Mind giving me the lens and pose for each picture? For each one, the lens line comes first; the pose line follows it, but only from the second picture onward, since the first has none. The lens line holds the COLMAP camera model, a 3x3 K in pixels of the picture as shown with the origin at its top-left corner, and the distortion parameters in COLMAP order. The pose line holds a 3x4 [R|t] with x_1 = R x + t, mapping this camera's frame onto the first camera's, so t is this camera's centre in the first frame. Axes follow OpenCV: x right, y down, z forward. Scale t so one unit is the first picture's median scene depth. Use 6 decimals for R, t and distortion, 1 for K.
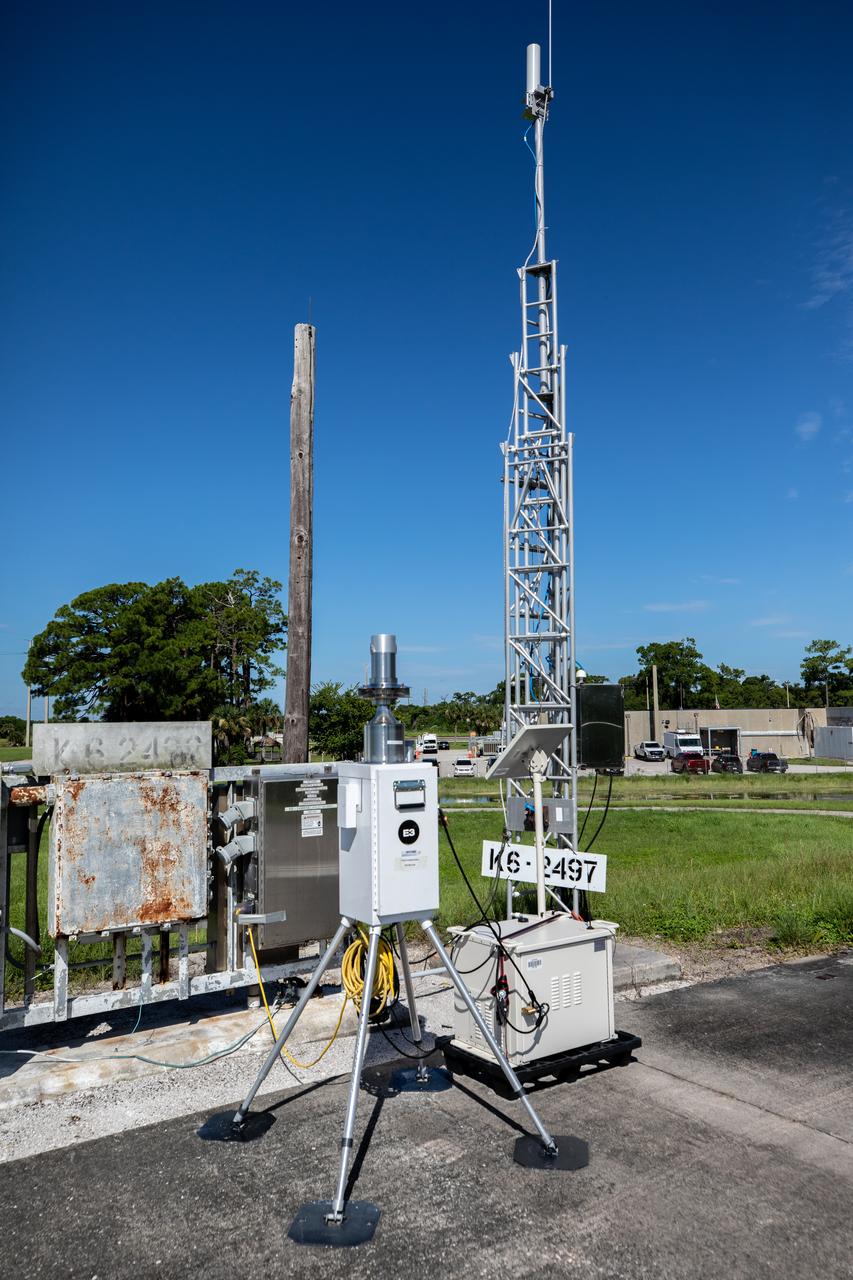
lens RADIAL K [[946.3, 0, 426.5], [0, 946.3, 640.0], [0, 0, 1]] dist [0.007521, 0.001939]
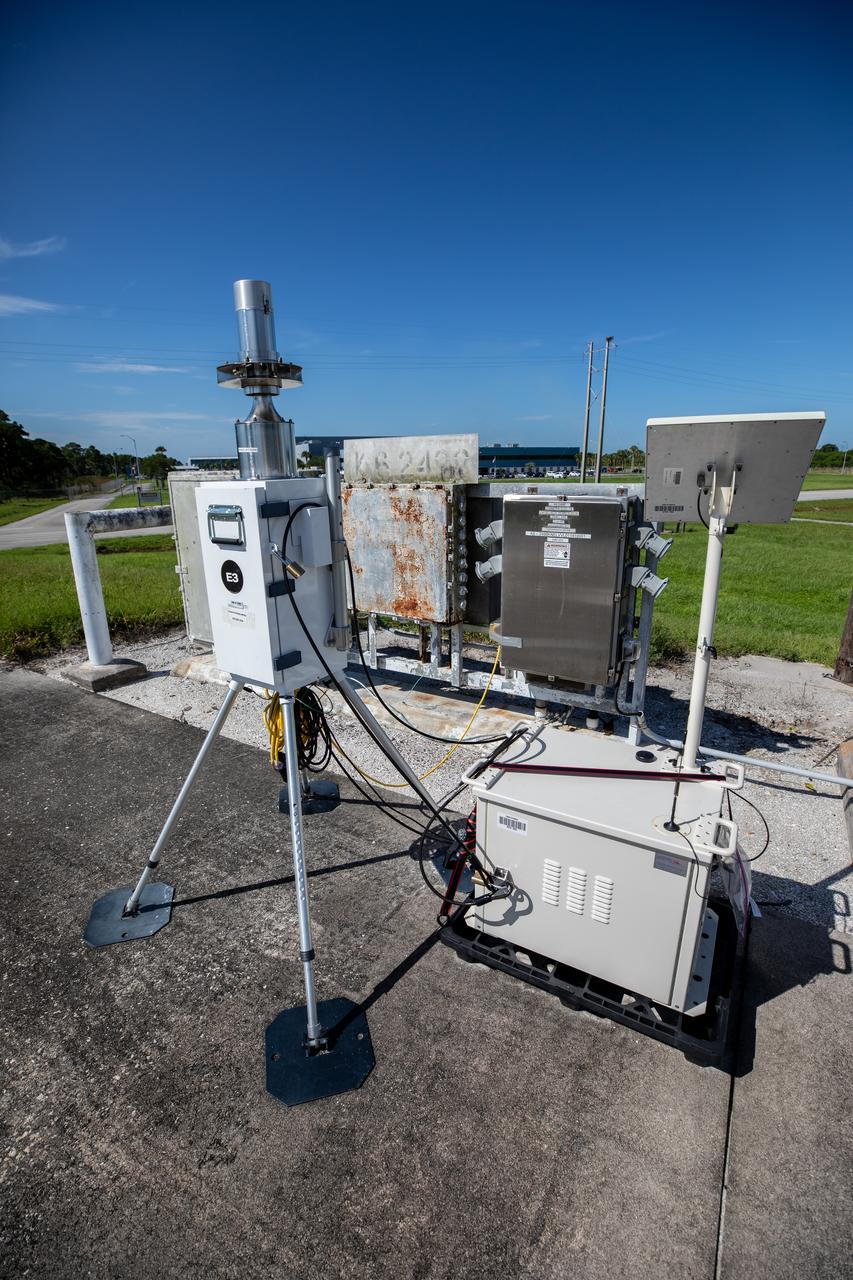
lens RADIAL K [[582.9, 0, 426.5], [0, 582.9, 640.0], [0, 0, 1]] dist [-0.038416, 0.010673]
pose [[0.411171, 0.272600, -0.869844, 0.344613], [0.087482, 0.938033, 0.335322, 0.086277], [0.907351, -0.213970, 0.361844, 0.743688]]
